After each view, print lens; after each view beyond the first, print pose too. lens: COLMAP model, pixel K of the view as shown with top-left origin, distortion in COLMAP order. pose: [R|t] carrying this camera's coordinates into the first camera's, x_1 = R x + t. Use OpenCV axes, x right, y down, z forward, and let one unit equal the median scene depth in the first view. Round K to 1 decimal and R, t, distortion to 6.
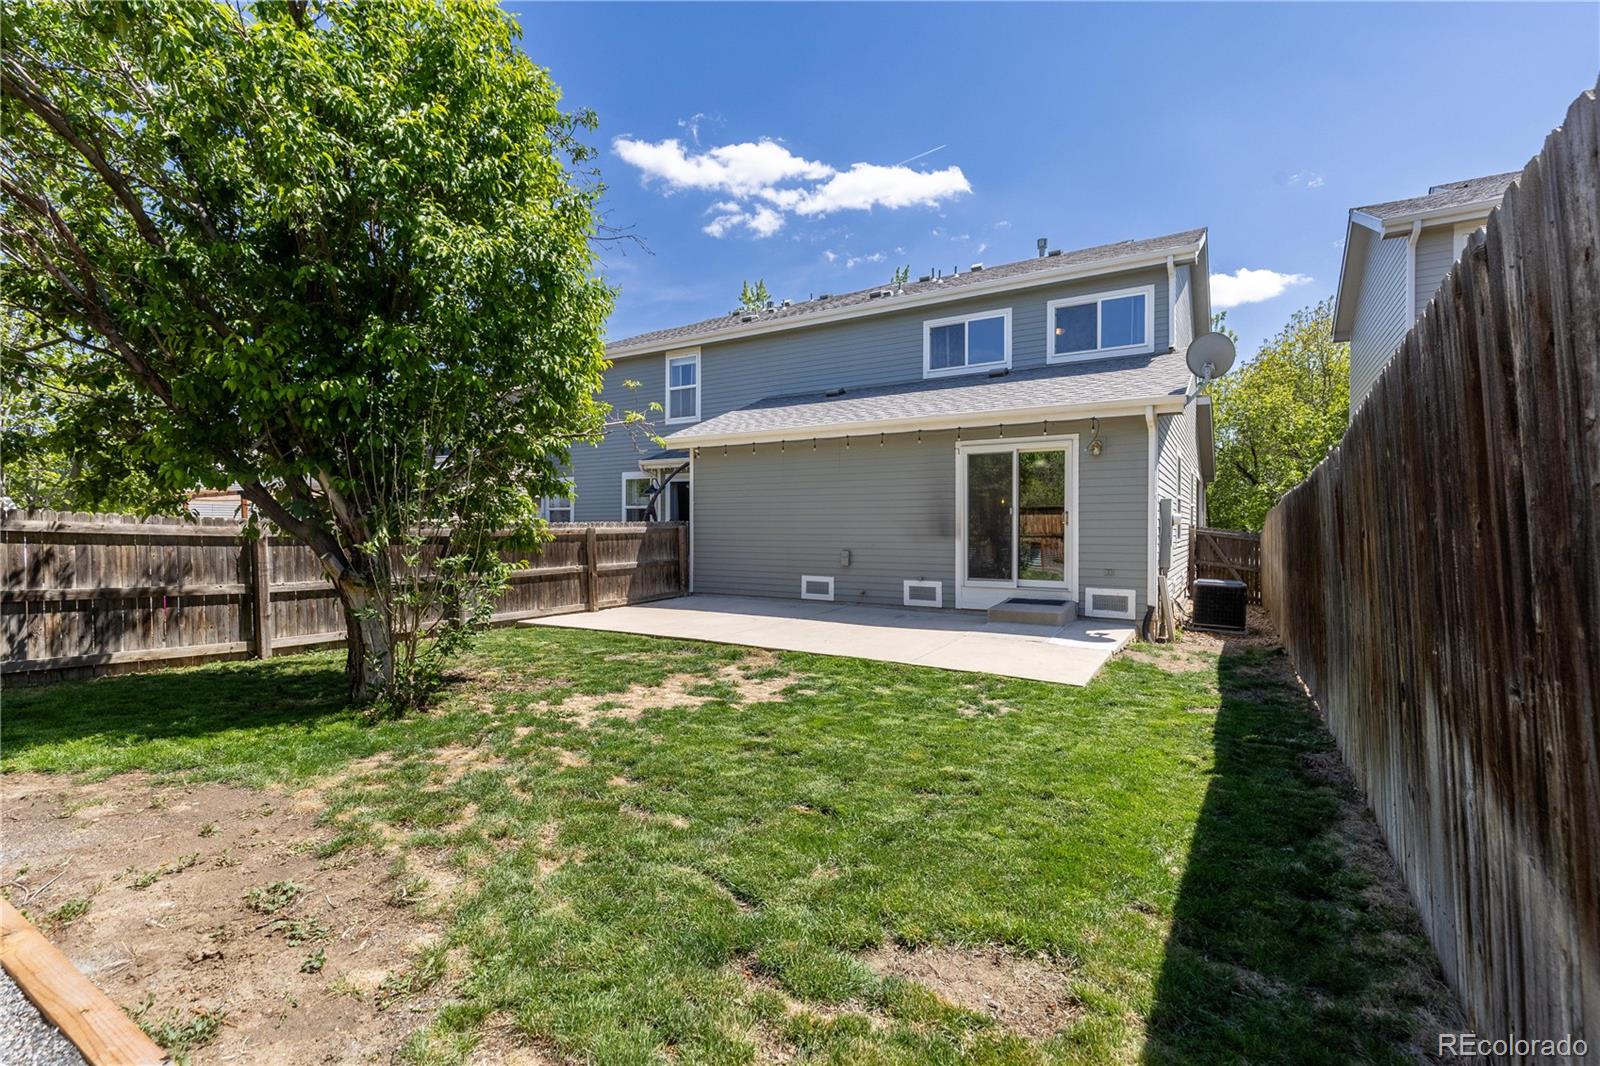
lens RADIAL K [[704.9, 0, 803.6], [0, 704.9, 529.3], [0, 0, 1]] dist [0.000398, 0.000130]
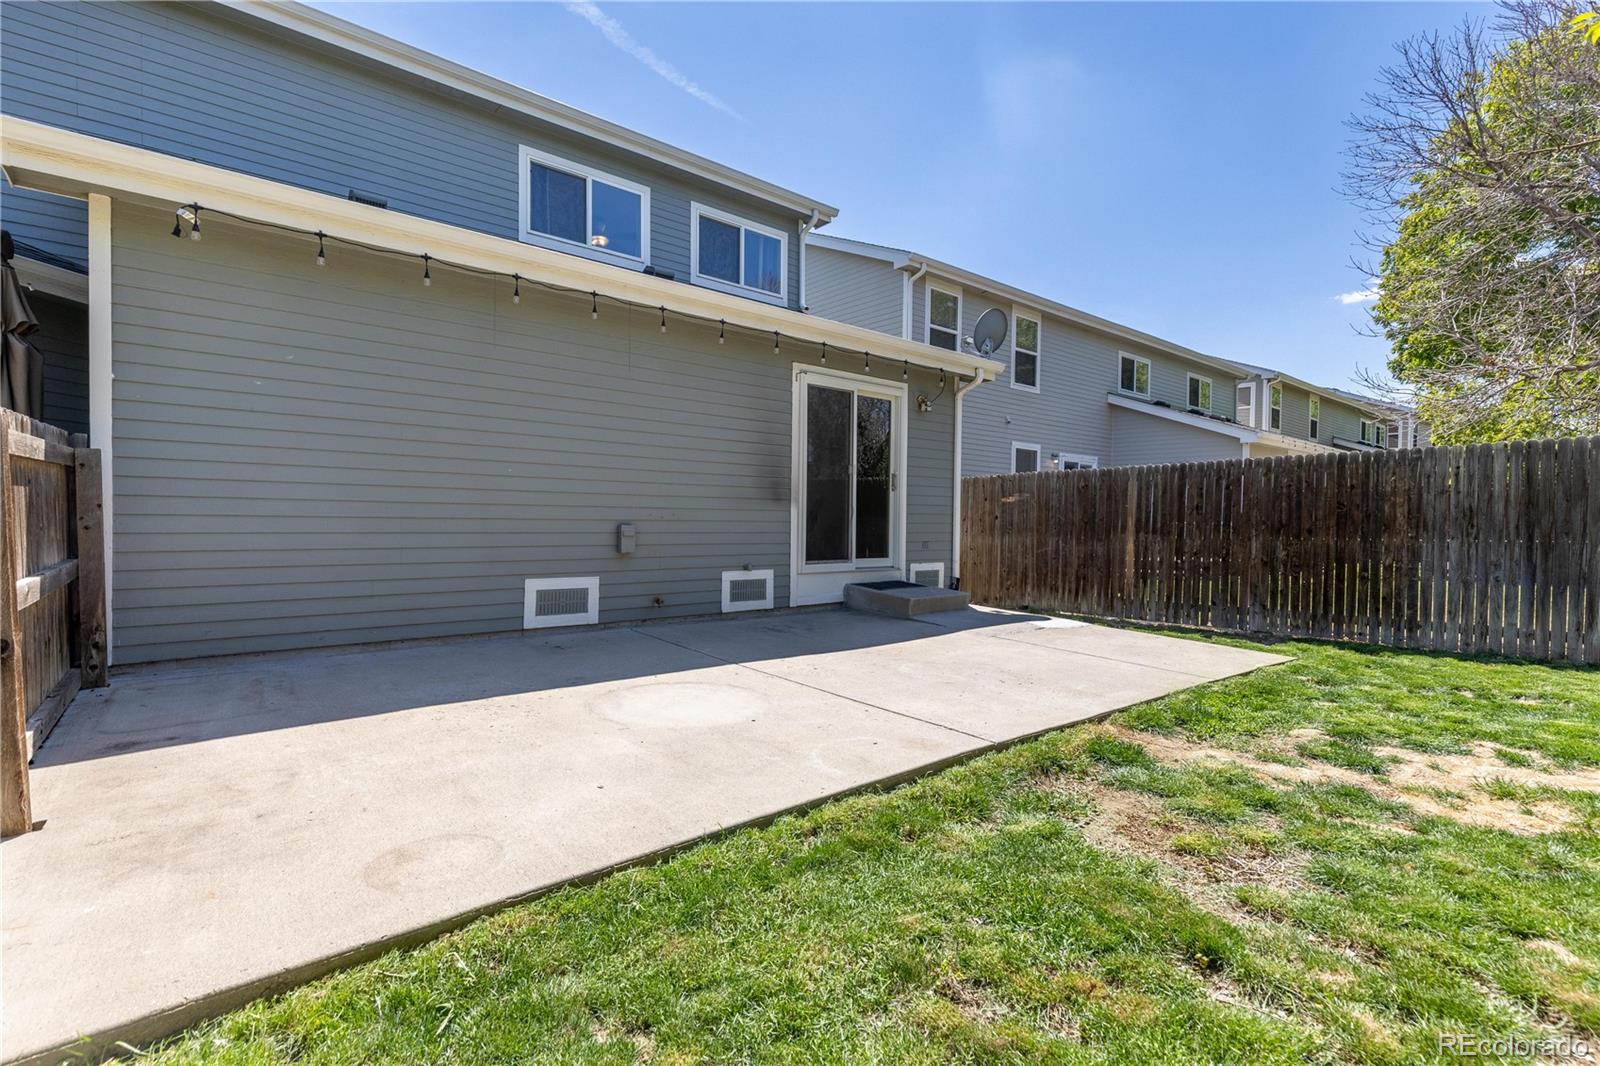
lens RADIAL K [[717.8, 0, 794.8], [0, 717.8, 535.8], [0, 0, 1]] dist [0.011300, -0.000782]
pose [[0.347655, -0.019524, 0.937419, -0.426739], [-0.010579, 0.999638, 0.024743, 0.024927], [-0.937563, -0.018519, 0.347323, 0.734300]]
